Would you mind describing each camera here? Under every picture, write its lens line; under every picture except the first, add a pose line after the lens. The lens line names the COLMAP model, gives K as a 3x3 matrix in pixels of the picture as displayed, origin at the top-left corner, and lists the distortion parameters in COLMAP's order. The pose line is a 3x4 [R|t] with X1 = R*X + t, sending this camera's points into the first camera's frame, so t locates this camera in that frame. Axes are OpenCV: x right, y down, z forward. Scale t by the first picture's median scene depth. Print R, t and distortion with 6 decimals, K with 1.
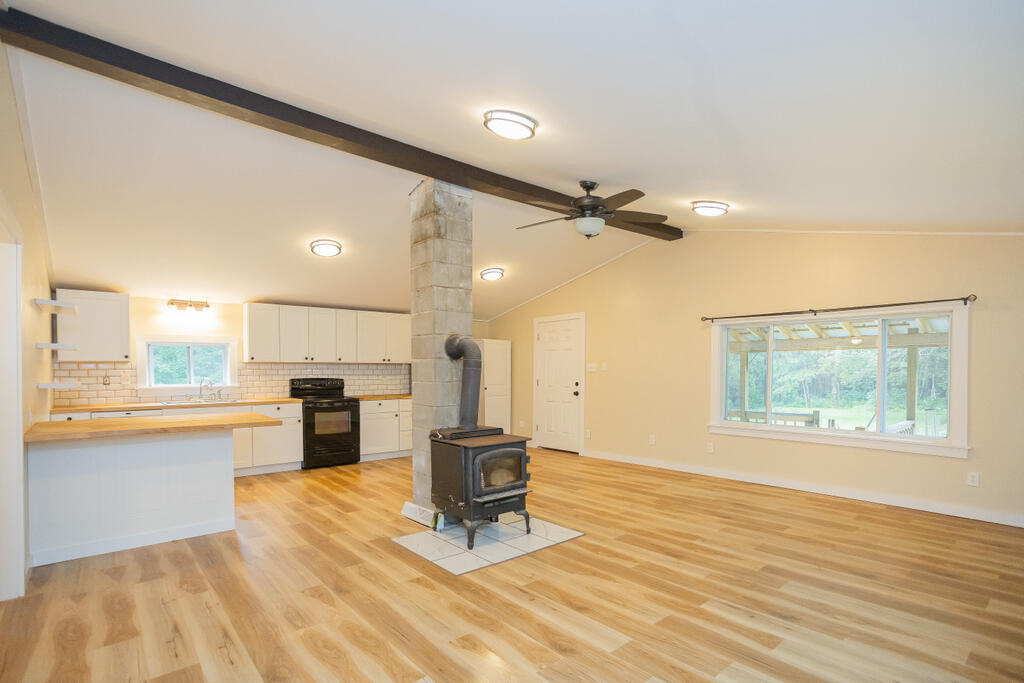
lens RADIAL K [[499.3, 0, 512.7], [0, 499.3, 376.0], [0, 0, 1]] dist [-0.022421, 0.000270]
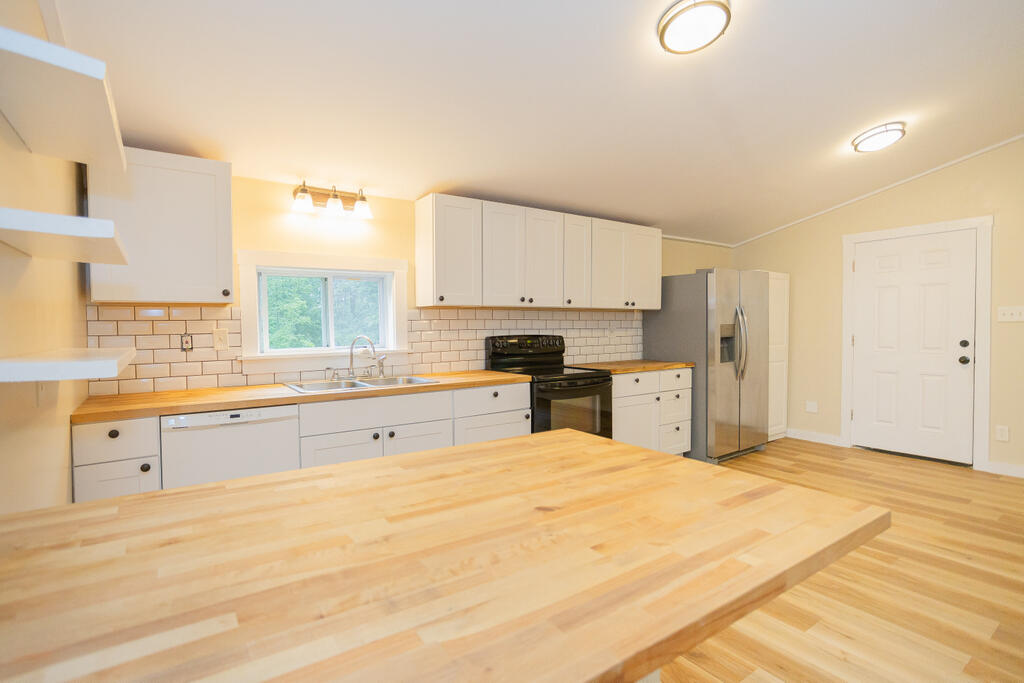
lens RADIAL K [[502.9, 0, 509.8], [0, 502.9, 335.2], [0, 0, 1]] dist [-0.043918, 0.000356]
pose [[0.995440, -0.002885, -0.095345, -0.412221], [0.003817, 0.999947, 0.009600, -0.001479], [0.095312, -0.009920, 0.995398, 0.485796]]
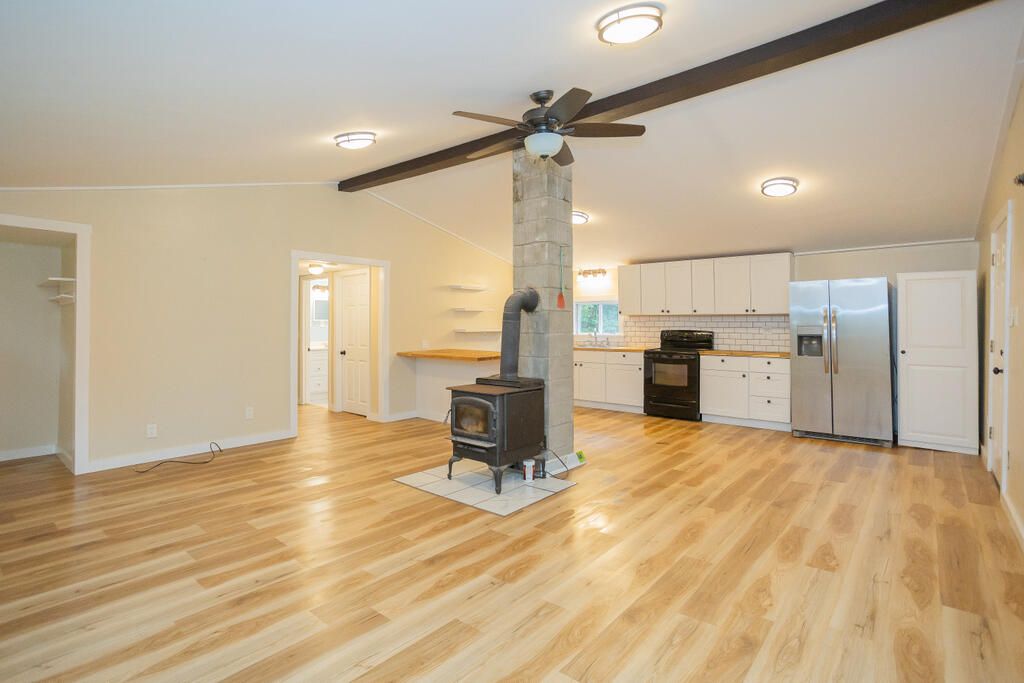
lens RADIAL K [[502.9, 0, 509.8], [0, 502.9, 335.2], [0, 0, 1]] dist [-0.043918, 0.000356]
pose [[0.164206, 0.025765, -0.986090, 0.628040], [-0.014168, 0.999617, 0.023759, -0.005653], [0.986324, 0.010070, 0.164508, 0.559633]]
